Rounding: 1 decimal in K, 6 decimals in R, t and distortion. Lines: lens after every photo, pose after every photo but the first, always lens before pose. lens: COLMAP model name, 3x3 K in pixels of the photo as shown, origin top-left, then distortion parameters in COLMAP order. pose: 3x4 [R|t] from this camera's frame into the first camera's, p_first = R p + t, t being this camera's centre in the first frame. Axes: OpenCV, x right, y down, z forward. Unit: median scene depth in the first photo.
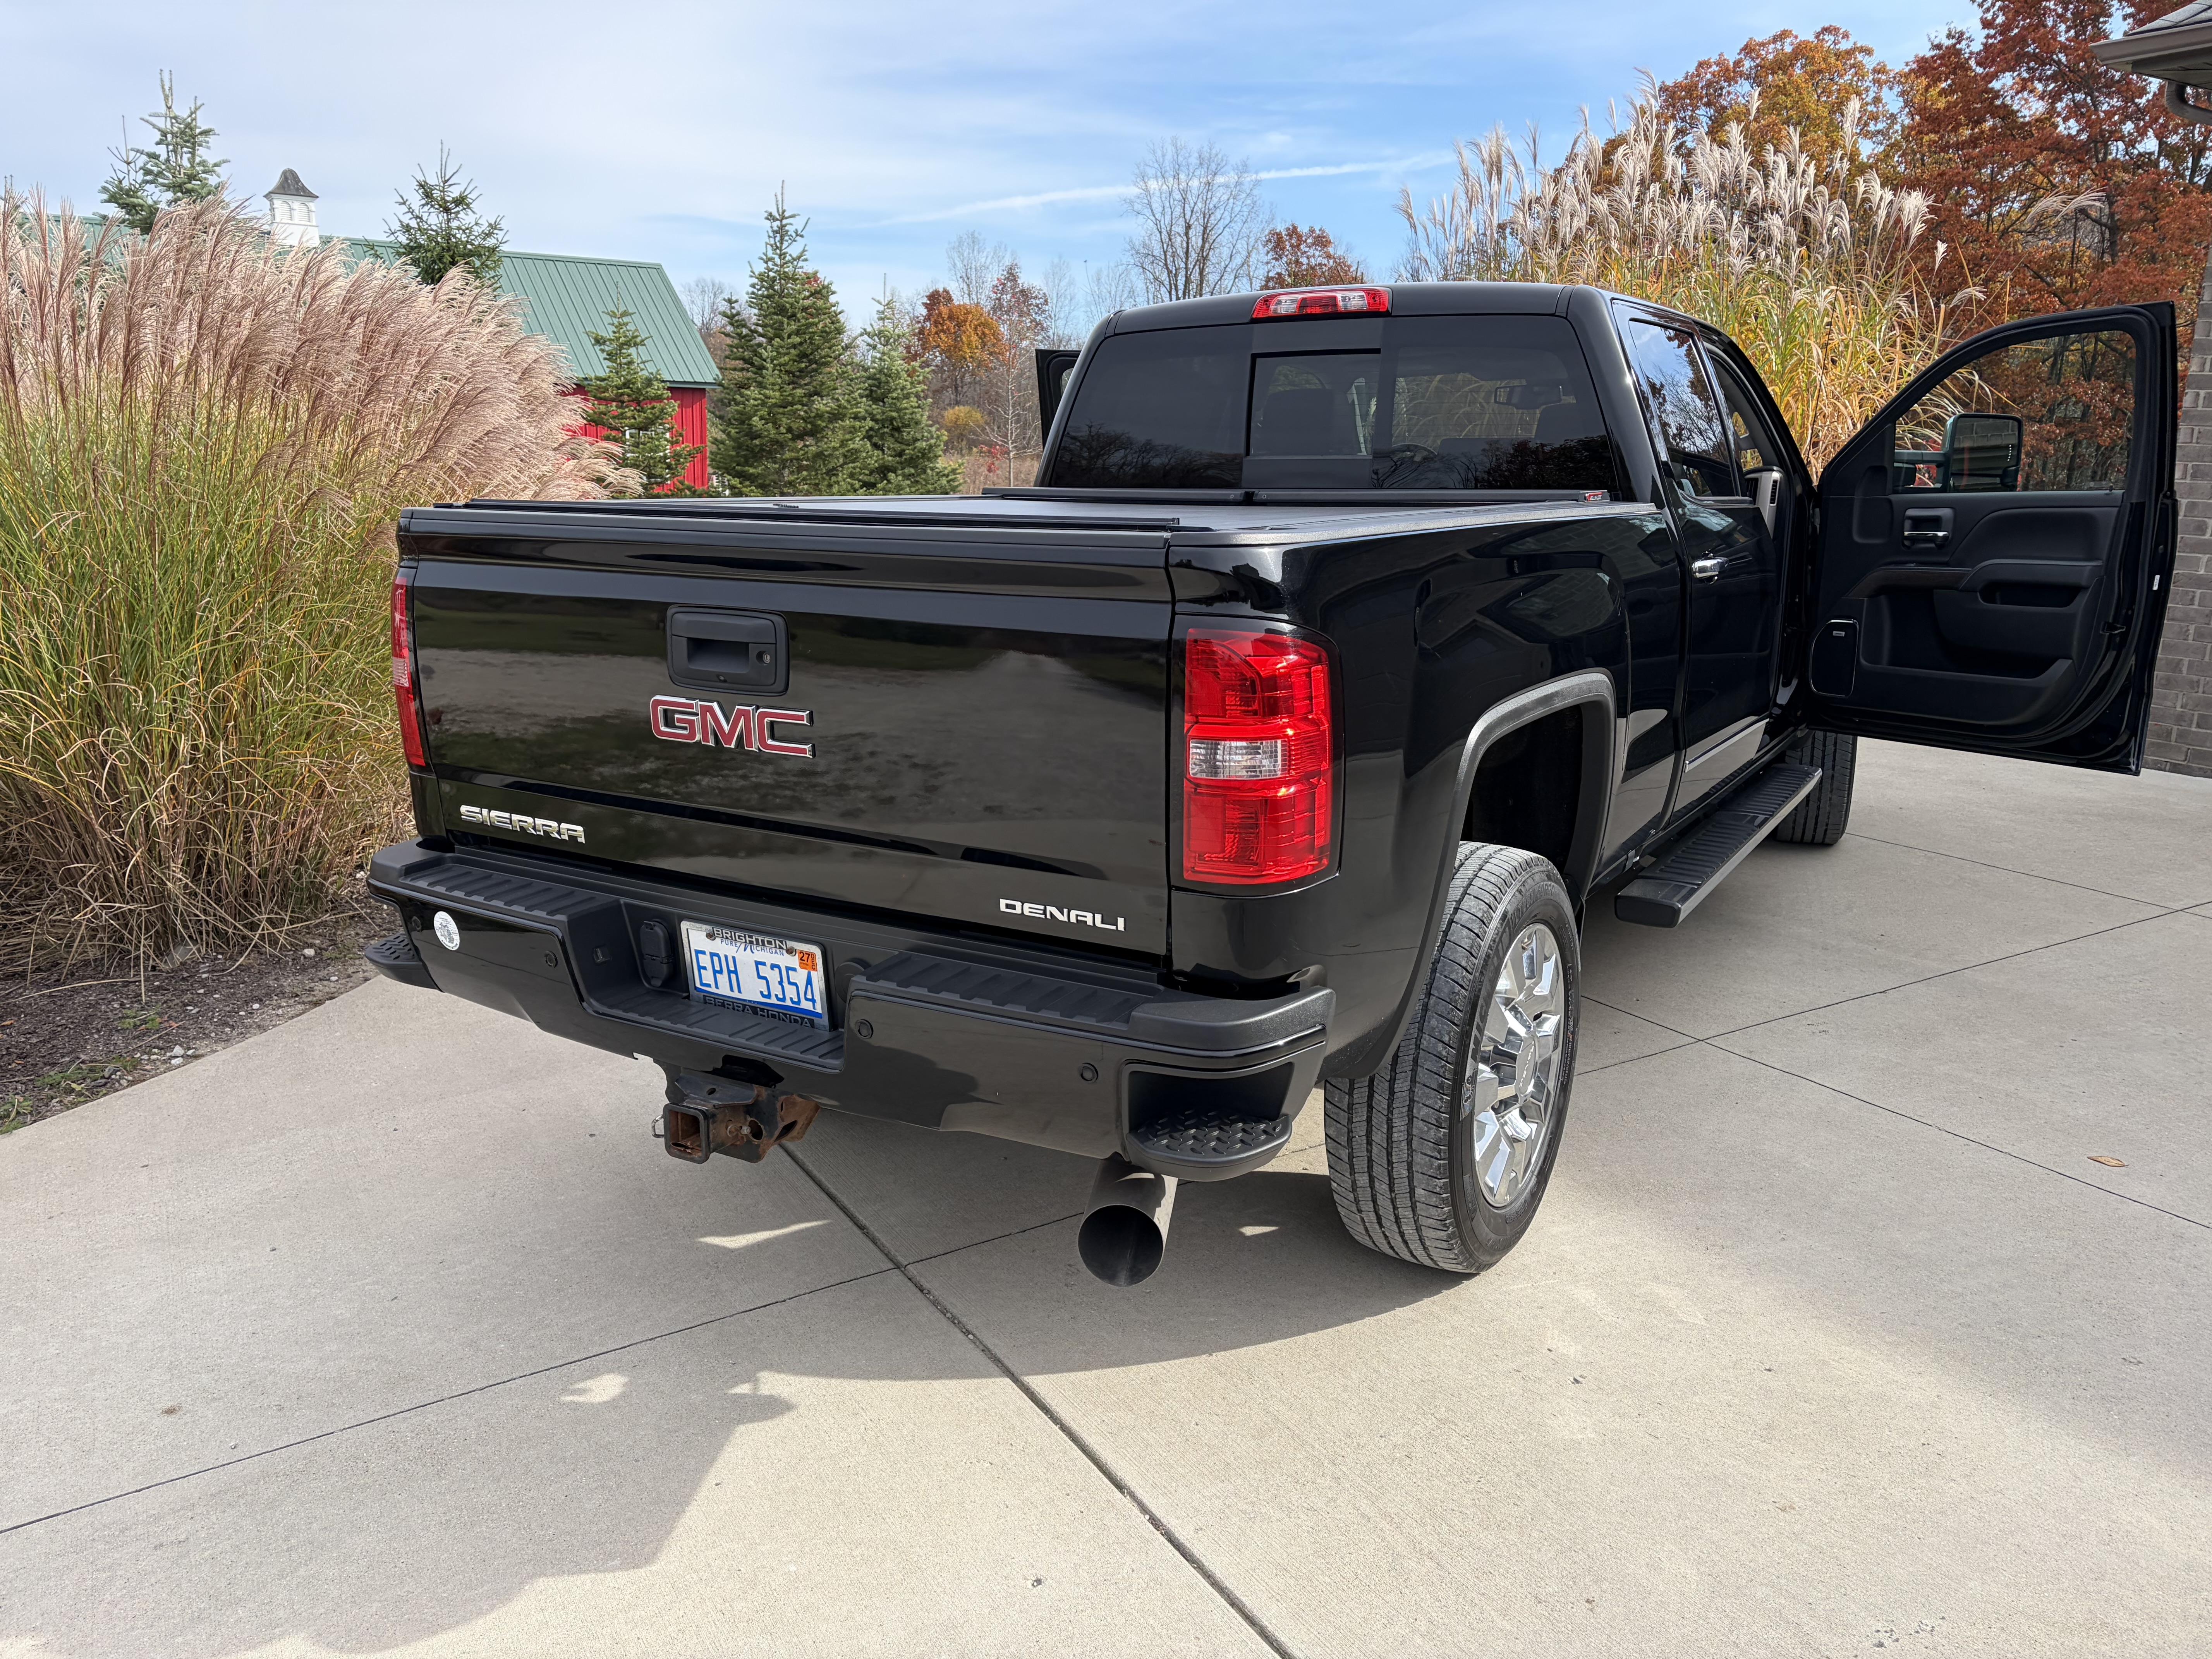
lens RADIAL K [[1657.7, 0, 1102.8], [0, 1657.7, 805.2], [0, 0, 1]] dist [0.063011, -0.080980]
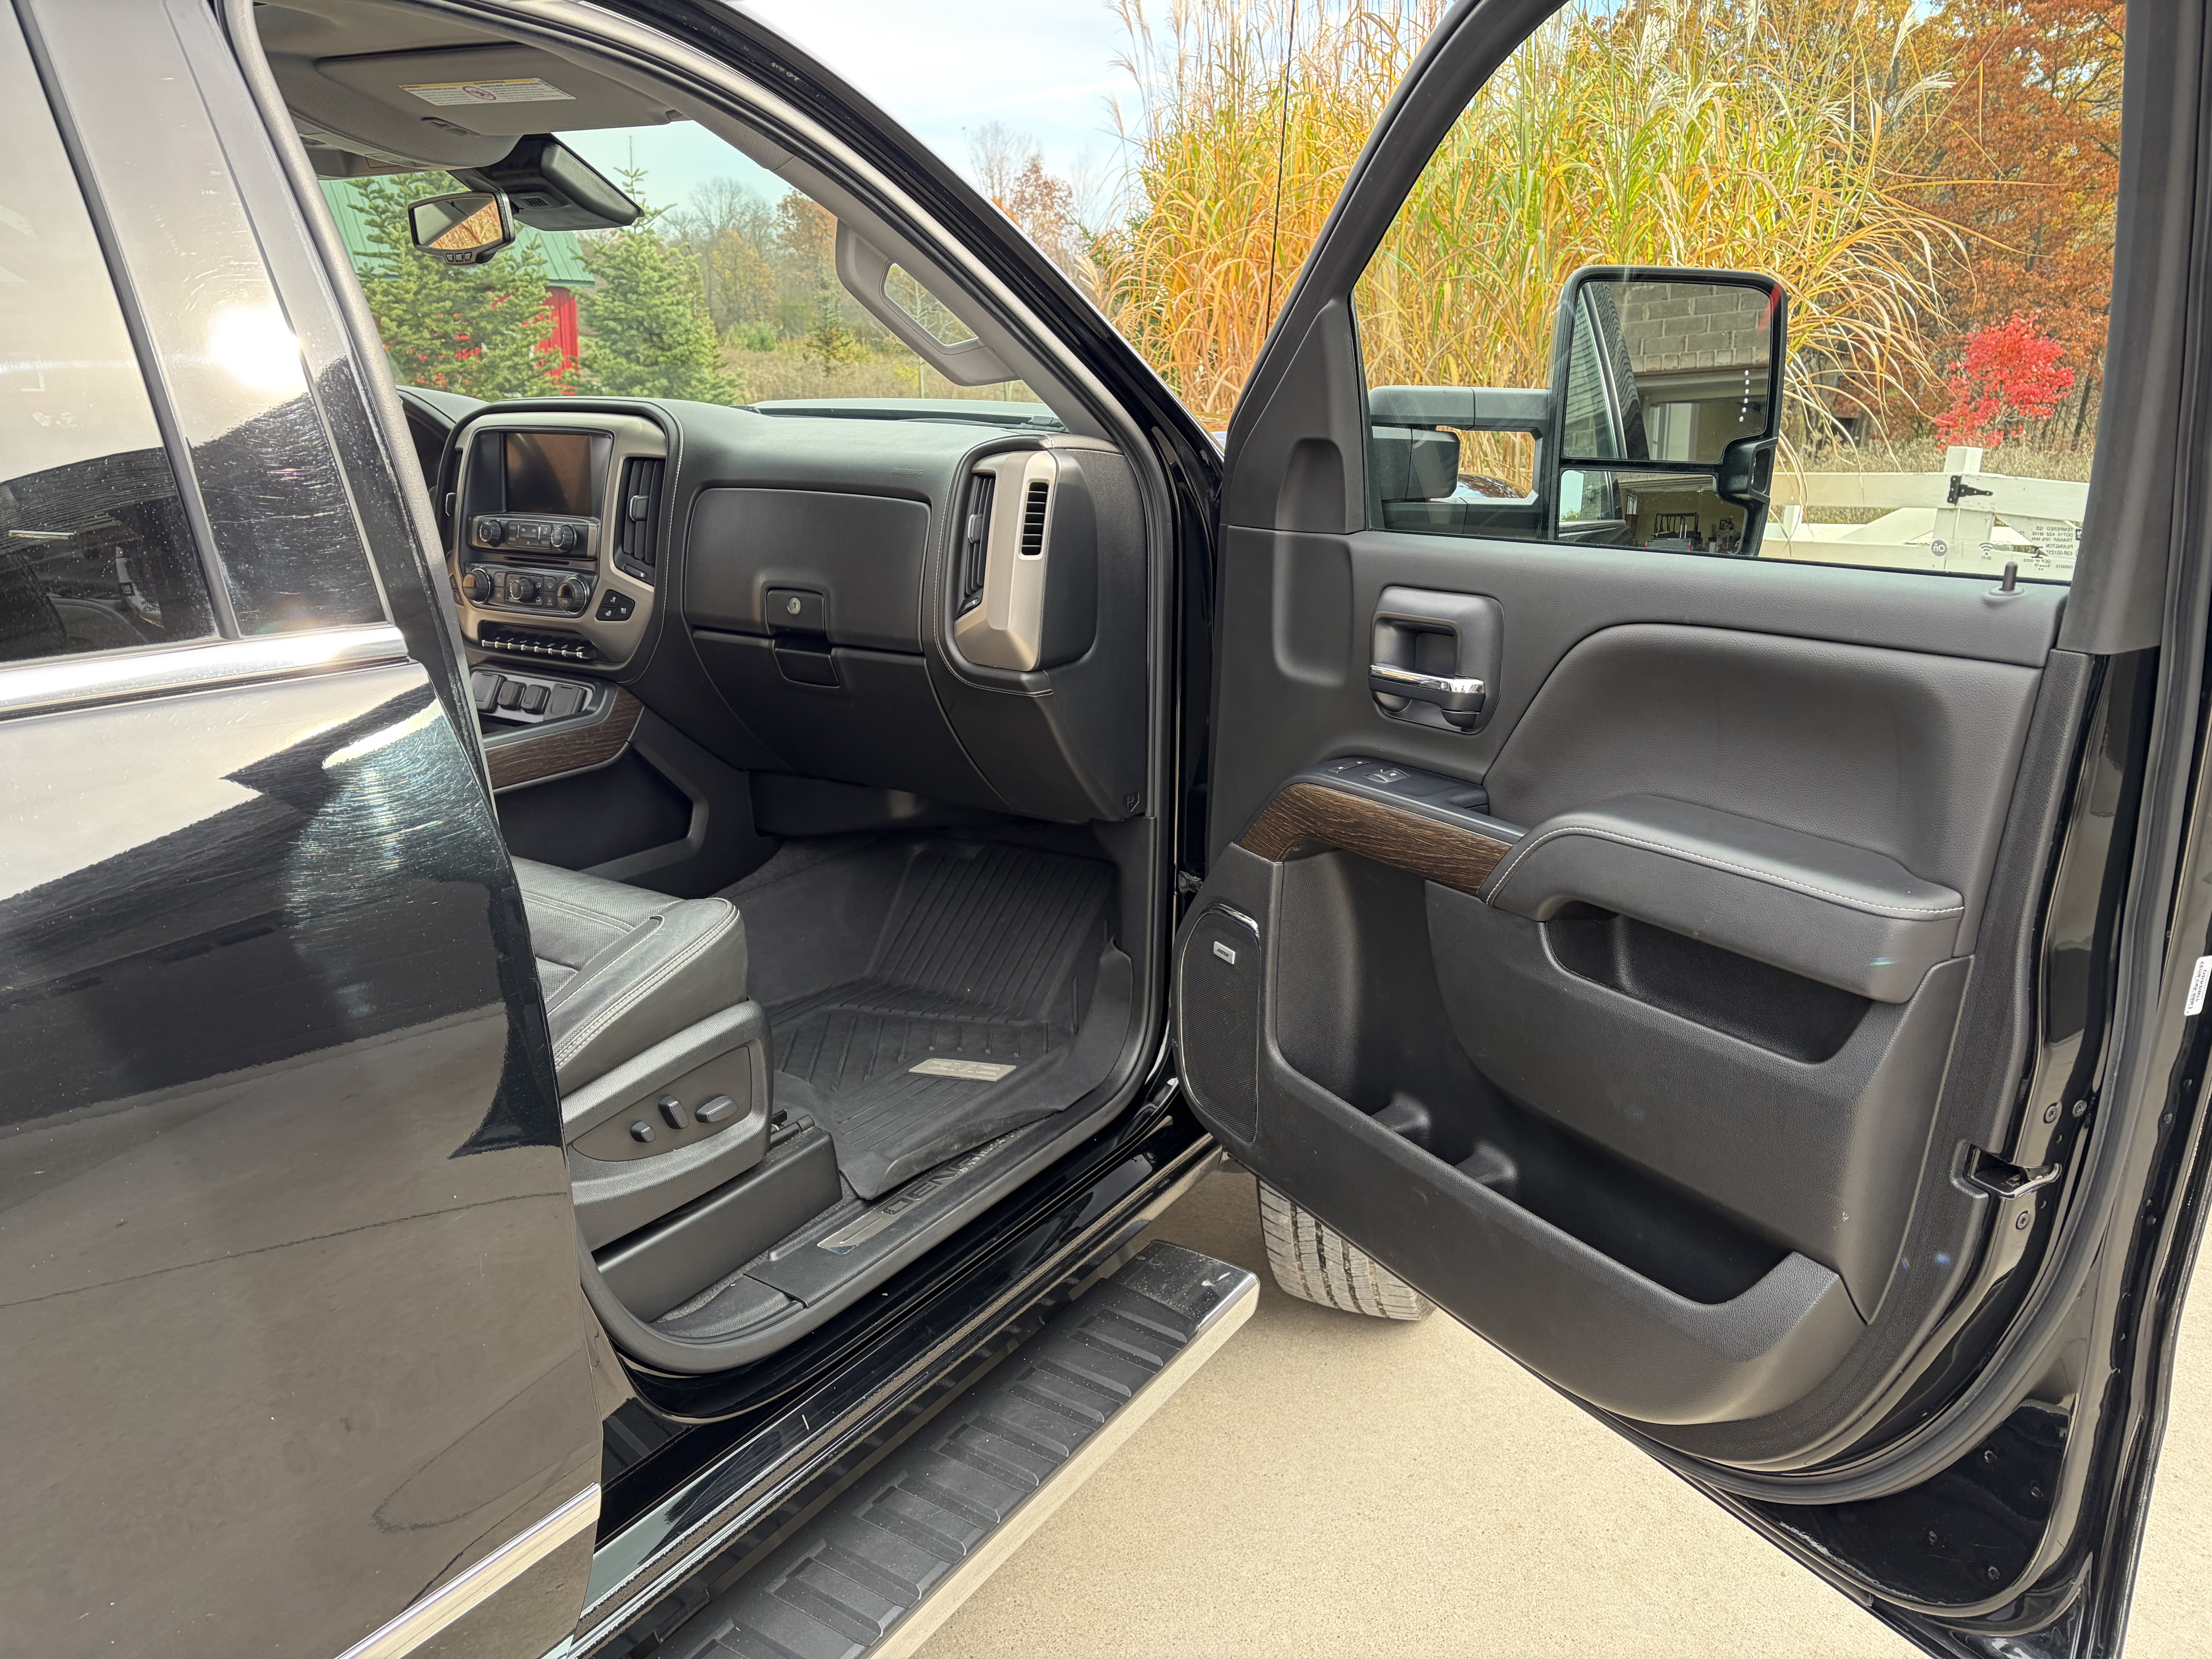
lens RADIAL K [[1647.7, 0, 1107.5], [0, 1647.7, 771.8], [0, 0, 1]] dist [0.120774, -0.152592]
pose [[0.999646, -0.009077, -0.025008, 0.435358], [0.010060, 0.999170, 0.039479, -0.155634], [0.024629, -0.039716, 0.998907, 0.689990]]
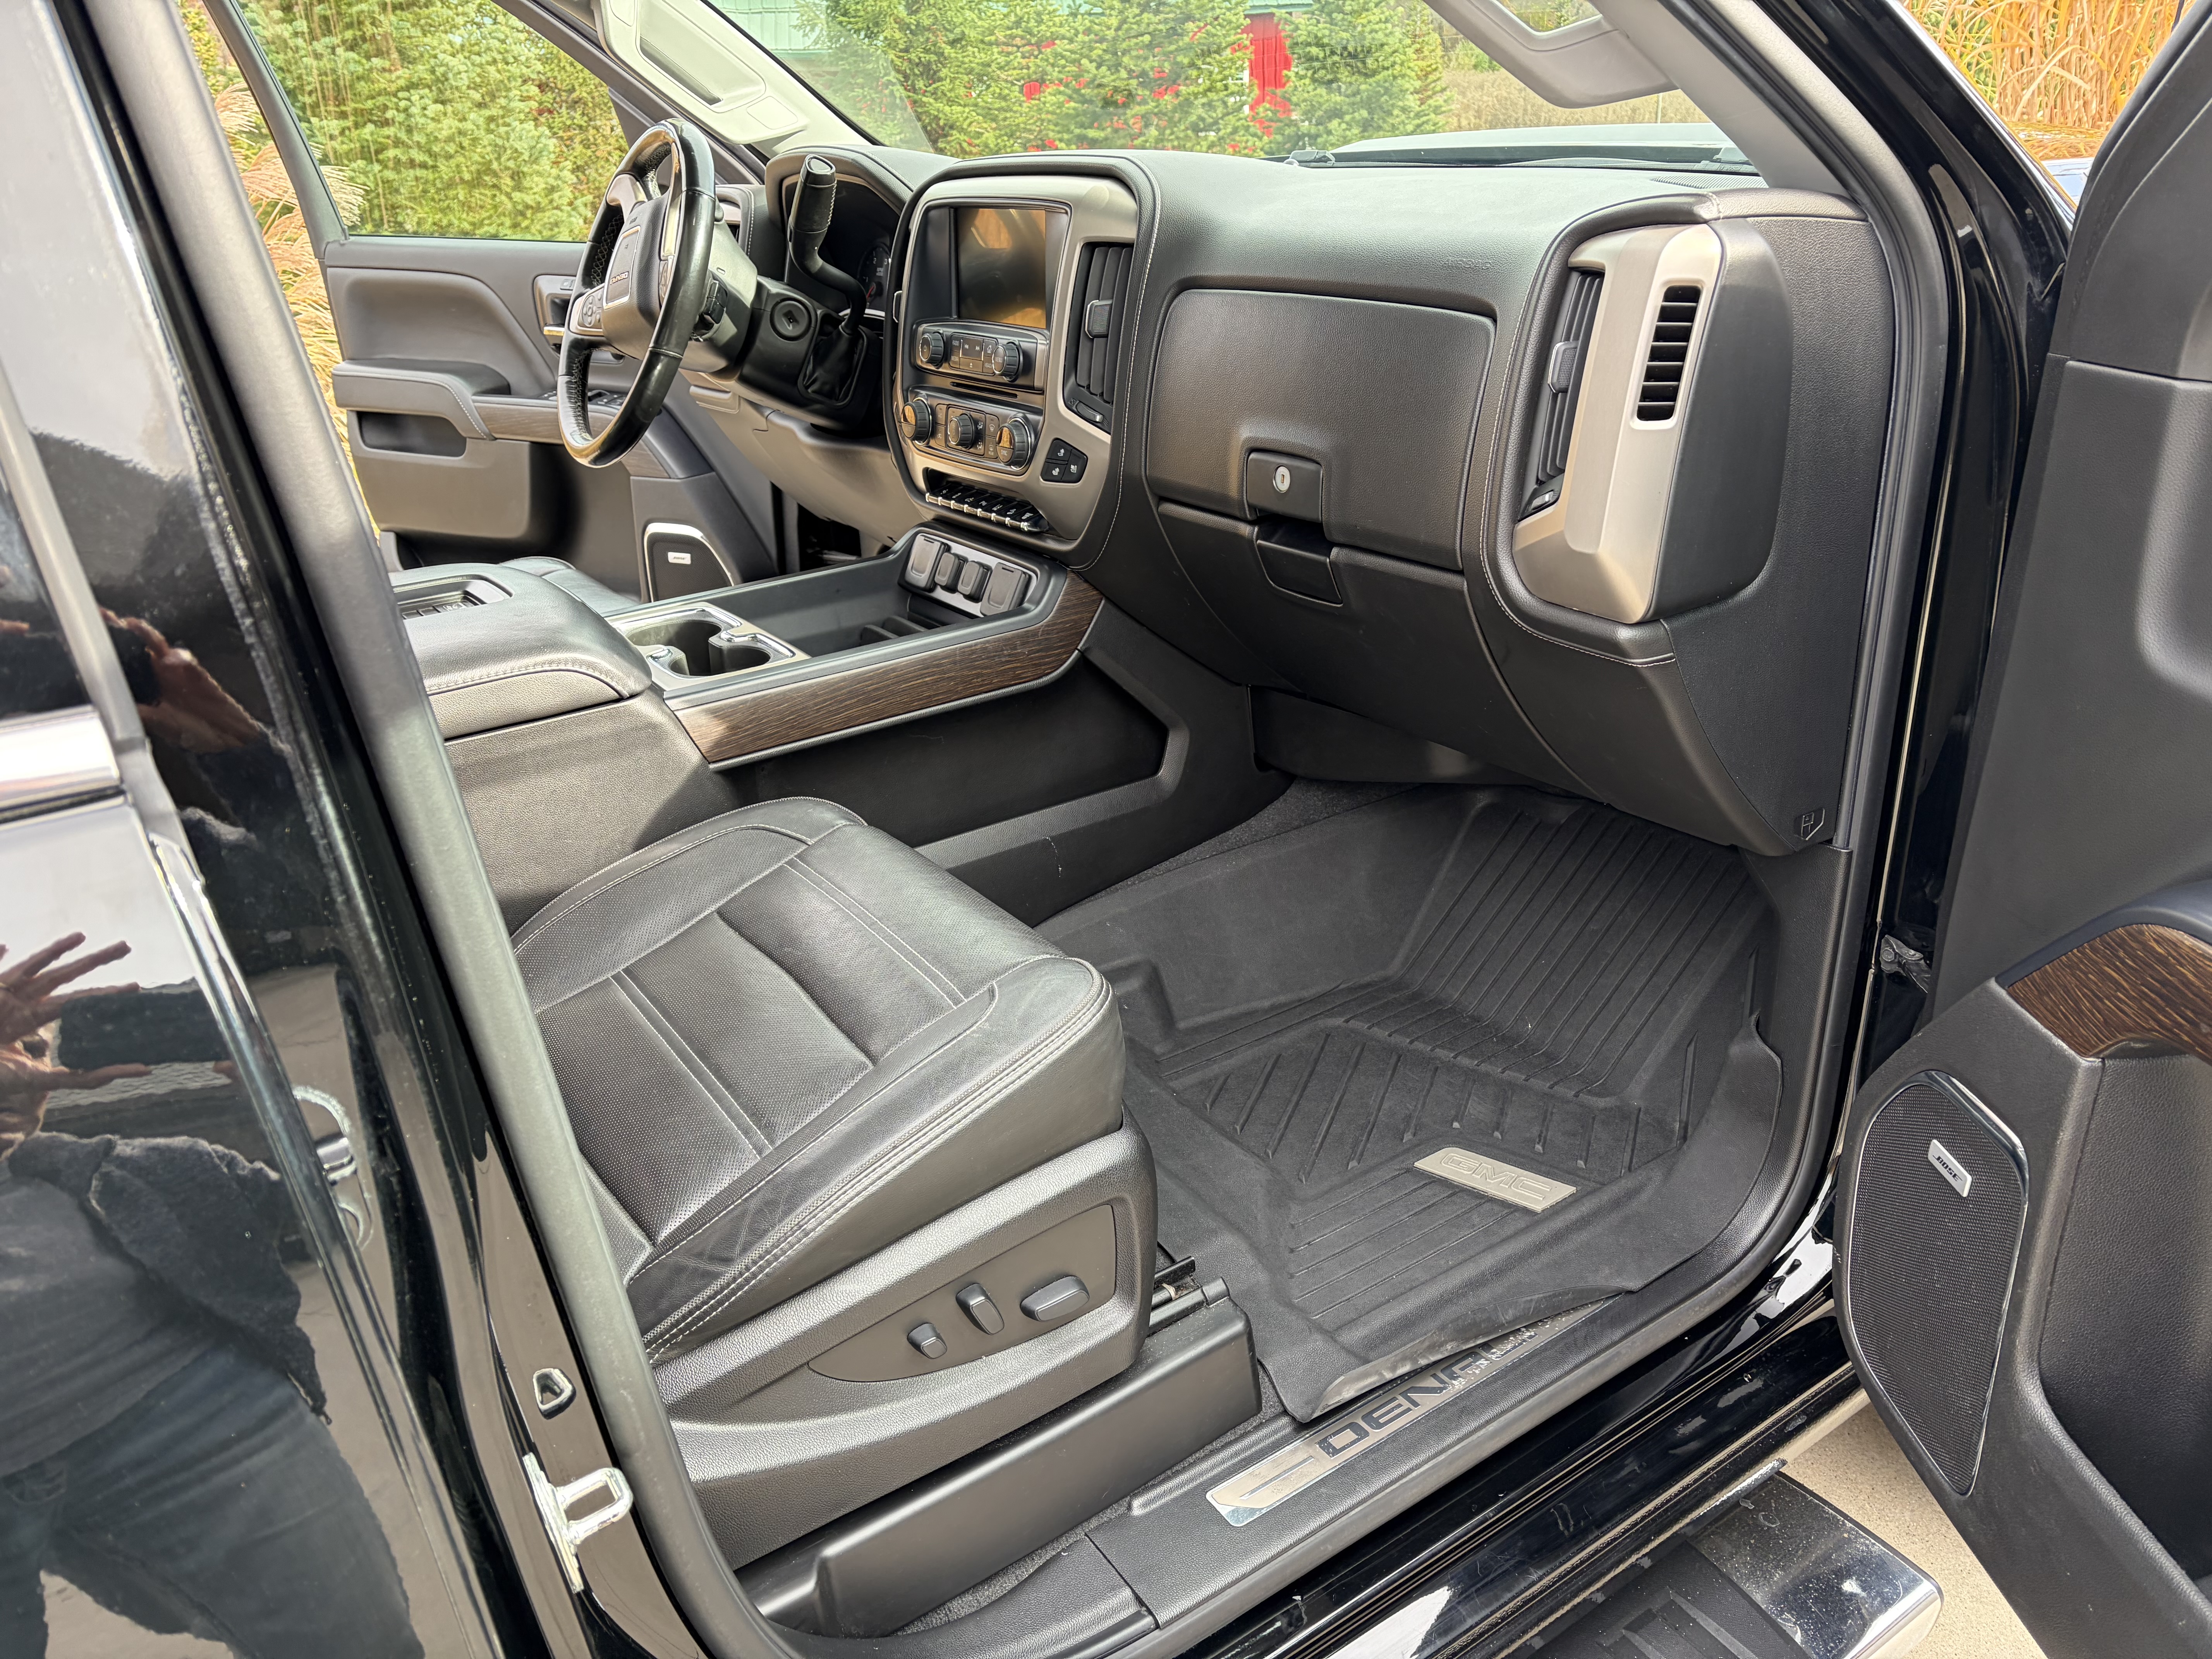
lens RADIAL K [[1657.7, 0, 1102.8], [0, 1657.7, 805.2], [0, 0, 1]] dist [0.063011, -0.080980]
pose [[0.906886, 0.101273, -0.409024, 0.437097], [-0.015784, 0.978172, 0.207197, -0.183690], [0.421079, -0.181448, 0.888689, 0.831769]]
